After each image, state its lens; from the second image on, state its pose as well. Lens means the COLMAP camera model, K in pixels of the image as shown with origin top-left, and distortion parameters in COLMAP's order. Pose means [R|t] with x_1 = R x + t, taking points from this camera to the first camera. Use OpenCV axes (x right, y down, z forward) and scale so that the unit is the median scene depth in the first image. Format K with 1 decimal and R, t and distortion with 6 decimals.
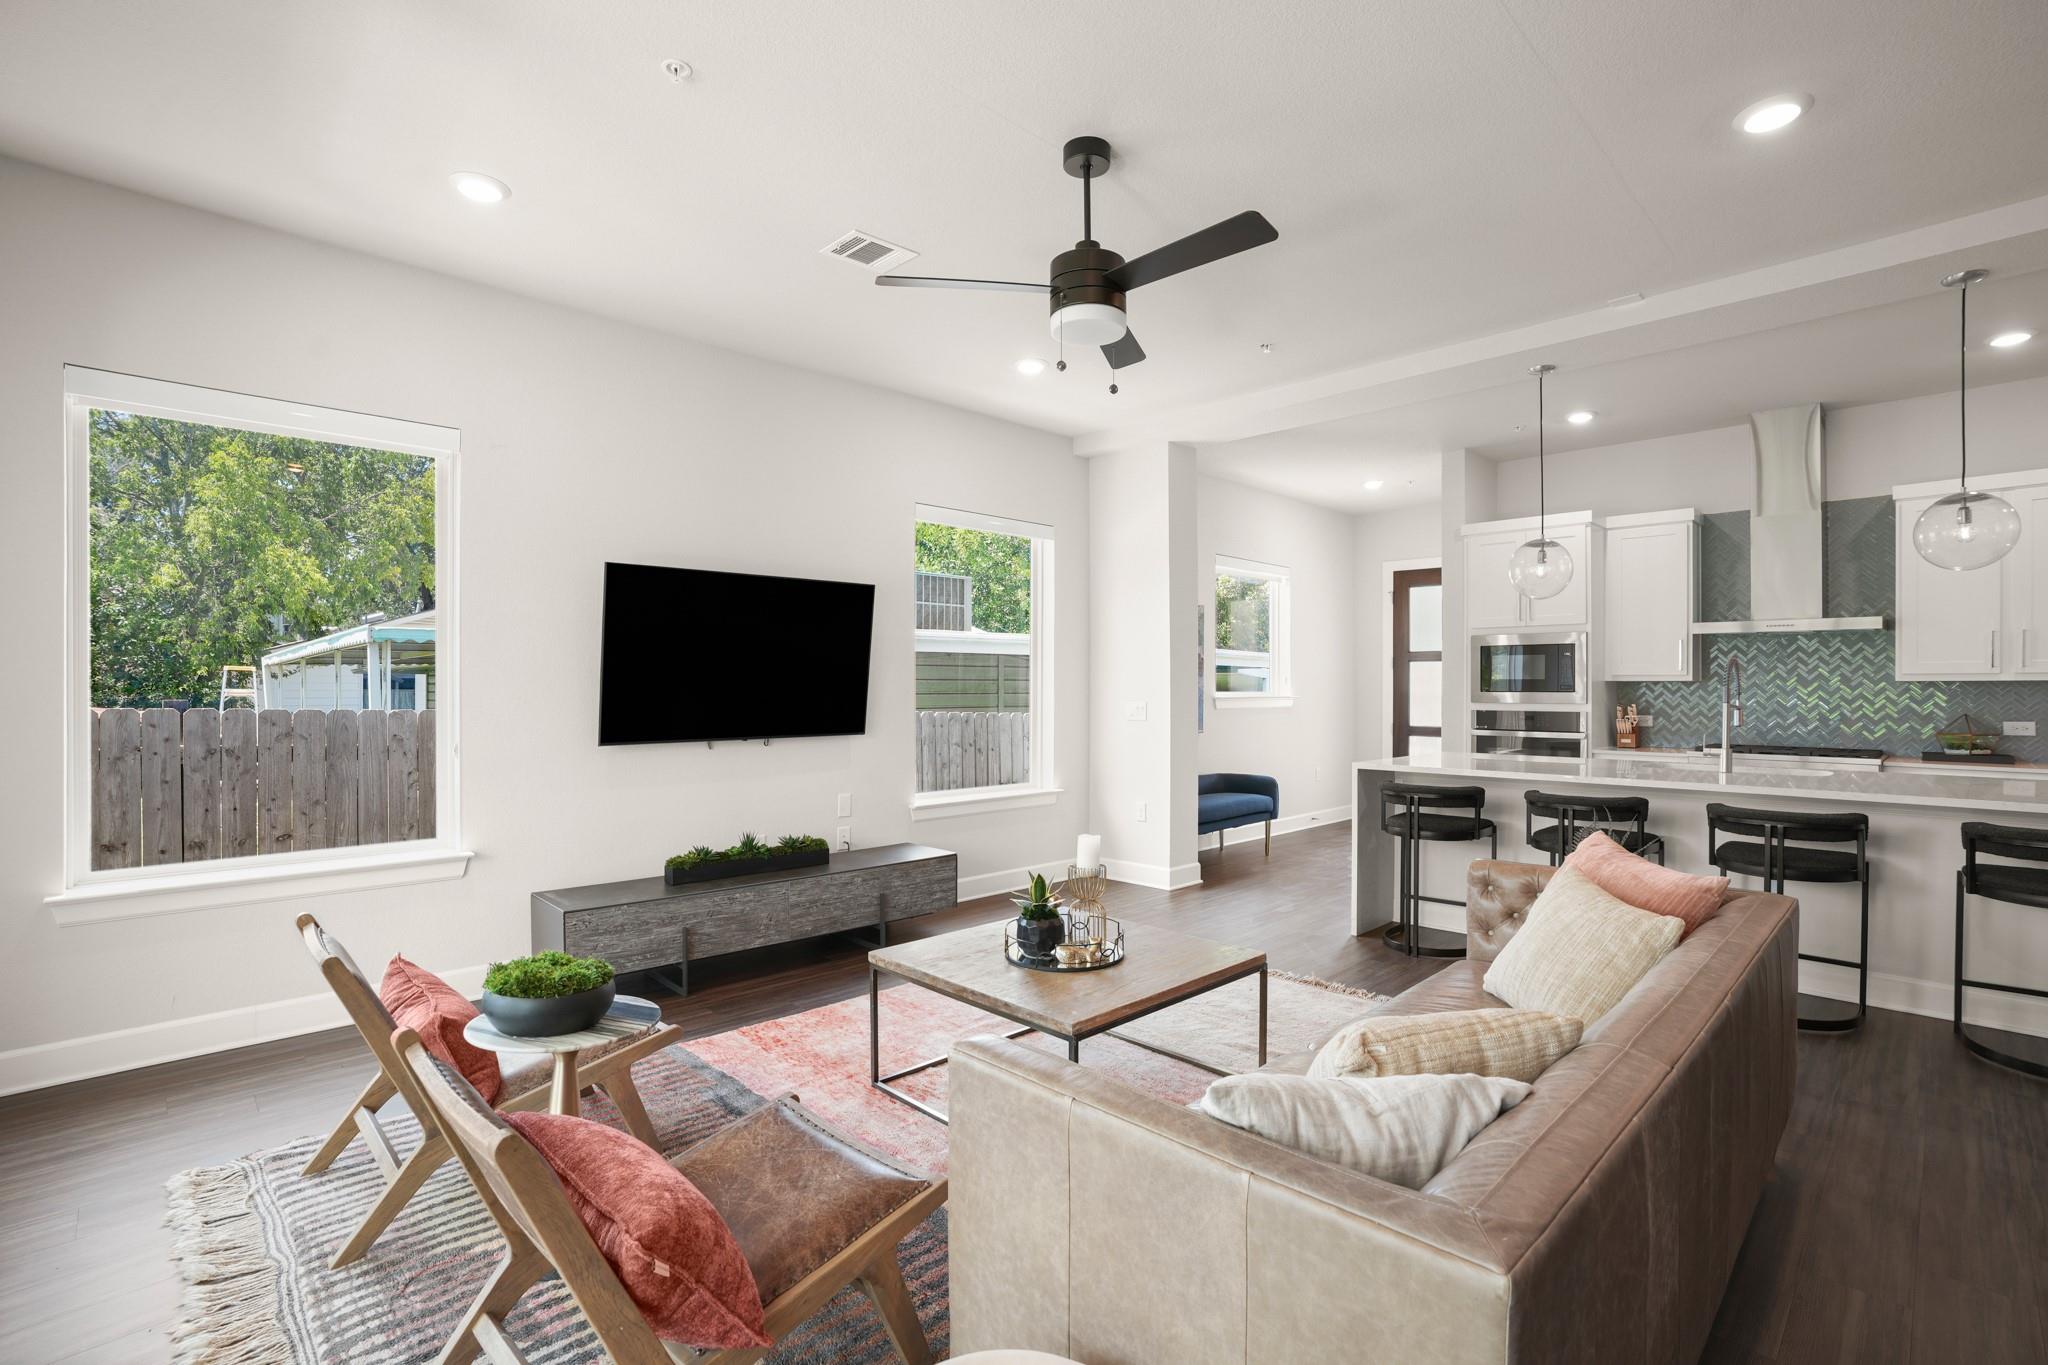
lens RADIAL K [[956.1, 0, 1024.0], [0, 956.1, 682.5], [0, 0, 1]] dist [-0.054805, 0.022709]
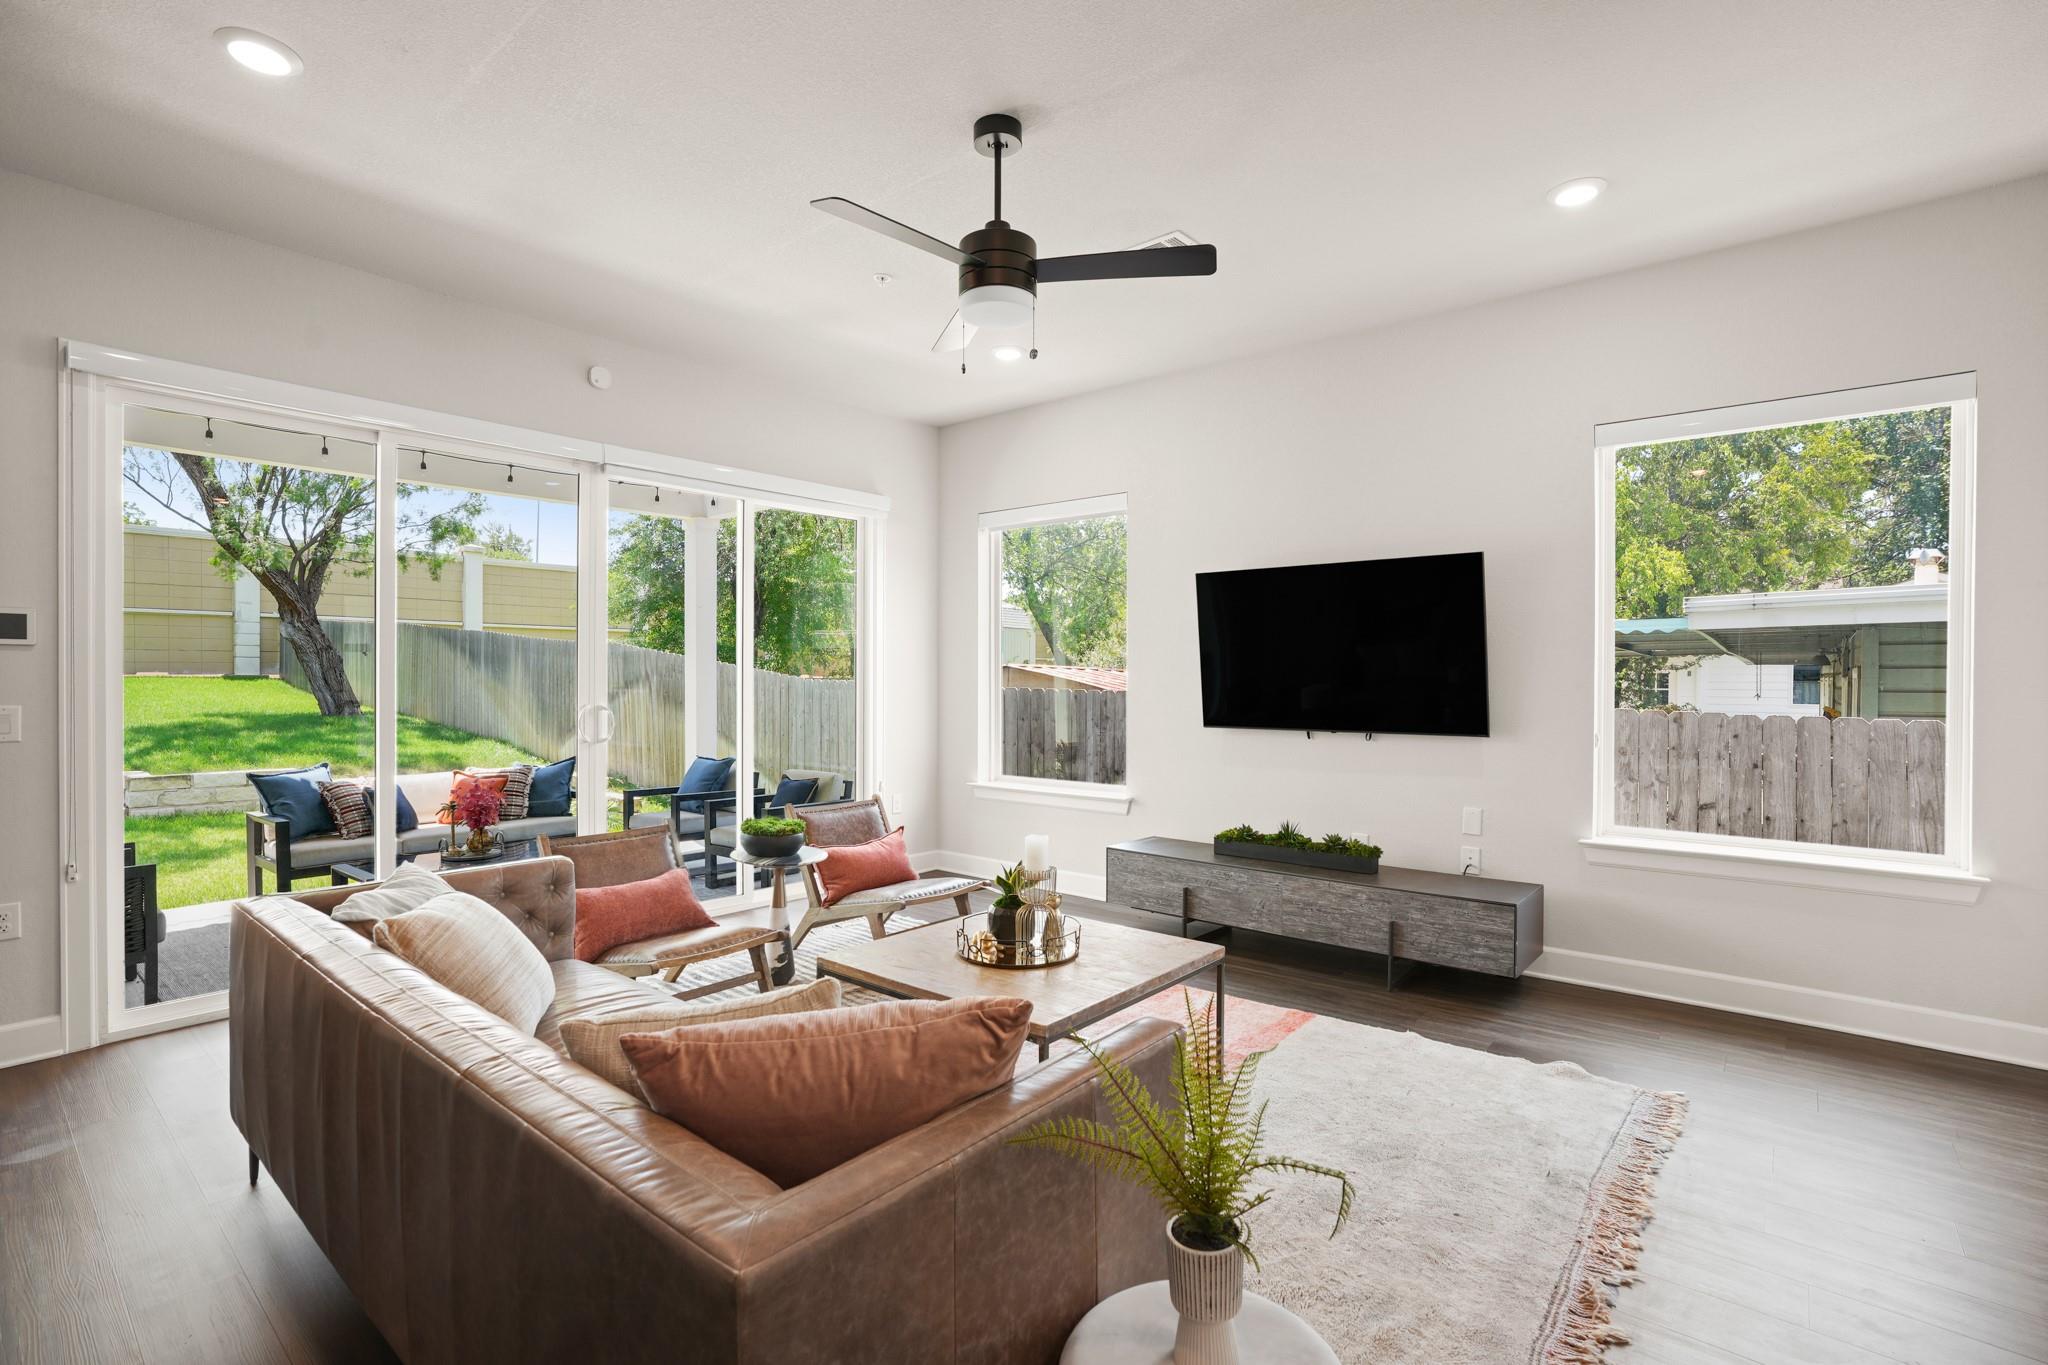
lens RADIAL K [[956.1, 0, 1024.0], [0, 956.1, 682.5], [0, 0, 1]] dist [-0.054805, 0.022709]
pose [[0.095227, 0.004379, -0.995446, 0.653138], [0.003339, 0.999983, 0.004718, 0.003604], [0.995450, -0.003773, 0.095211, 0.589909]]
